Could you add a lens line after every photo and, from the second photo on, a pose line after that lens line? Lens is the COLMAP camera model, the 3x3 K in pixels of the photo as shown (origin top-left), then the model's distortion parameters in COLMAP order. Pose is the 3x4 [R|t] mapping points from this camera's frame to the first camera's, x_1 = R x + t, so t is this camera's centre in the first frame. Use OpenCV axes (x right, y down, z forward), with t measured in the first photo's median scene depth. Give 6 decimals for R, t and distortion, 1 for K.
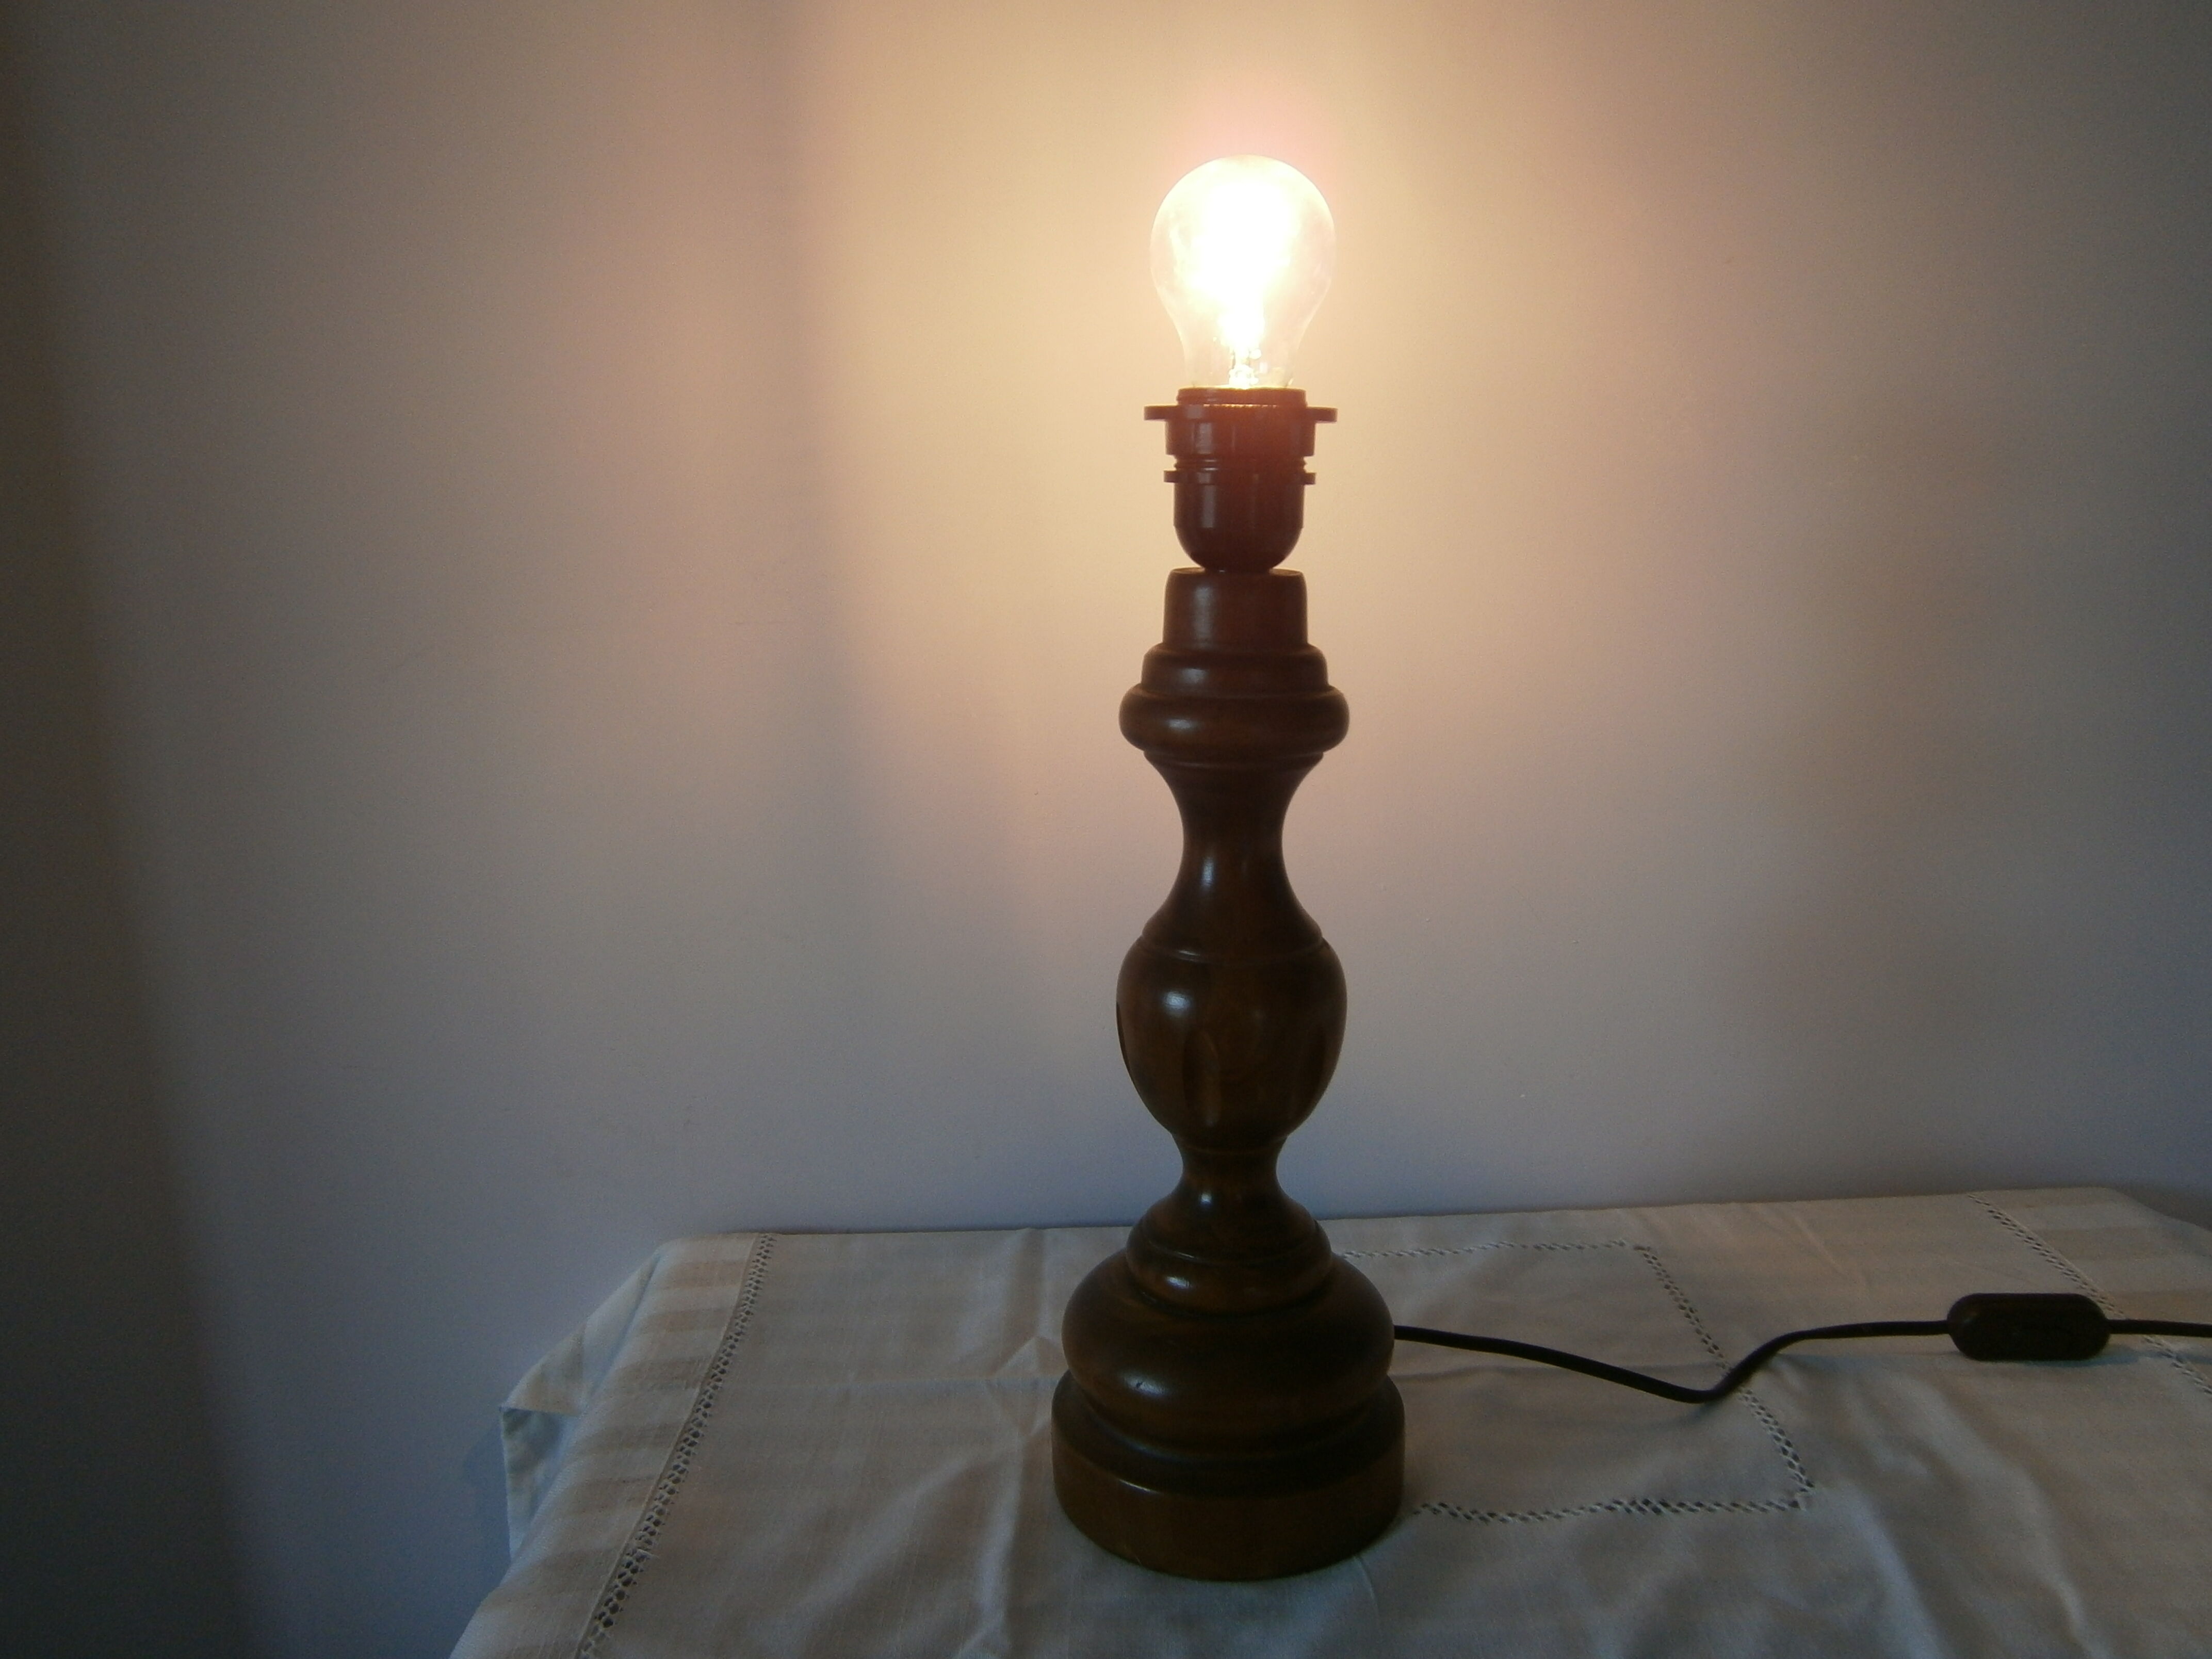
lens RADIAL K [[1698.0, 0, 1119.3], [0, 1698.0, 823.8], [0, 0, 1]] dist [-0.009104, 0.023394]
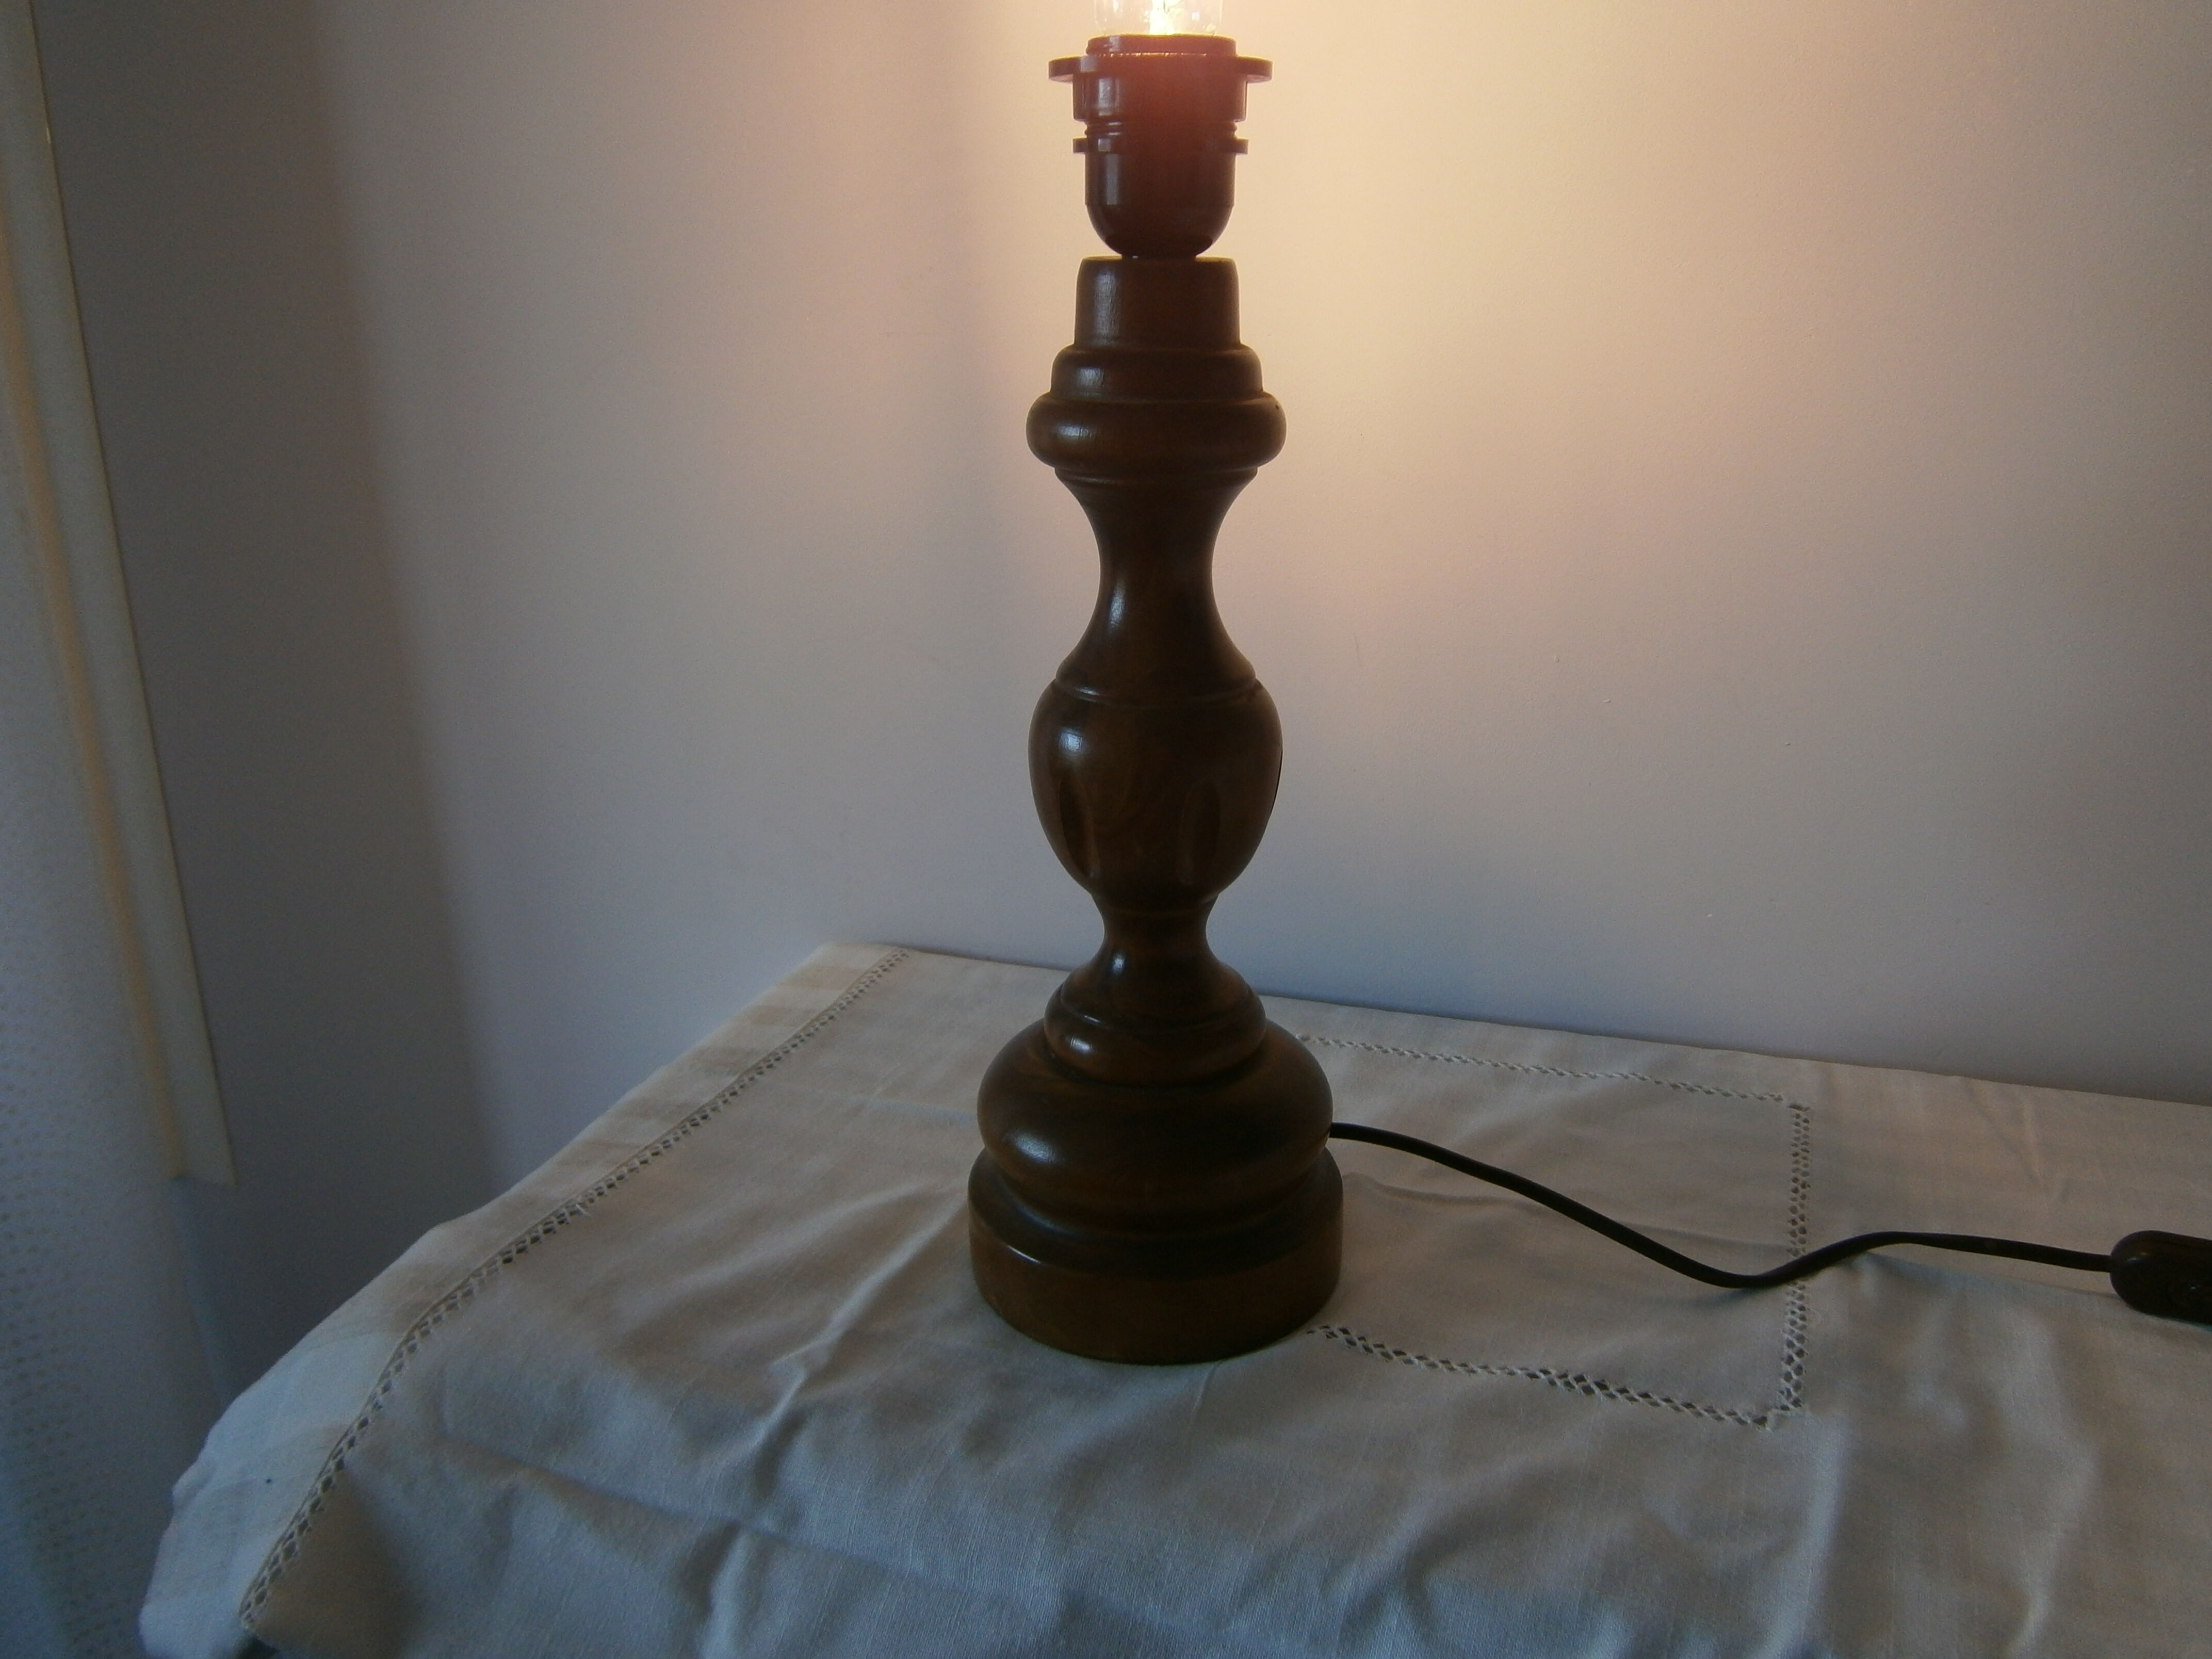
lens RADIAL K [[1698.0, 0, 1113.5], [0, 1698.0, 810.0], [0, 0, 1]] dist [-0.009104, 0.023394]
pose [[0.930897, 0.109889, -0.348360, 0.369343], [-0.063342, 0.987790, 0.142332, 0.007113], [0.359748, -0.110430, 0.926492, 0.152509]]
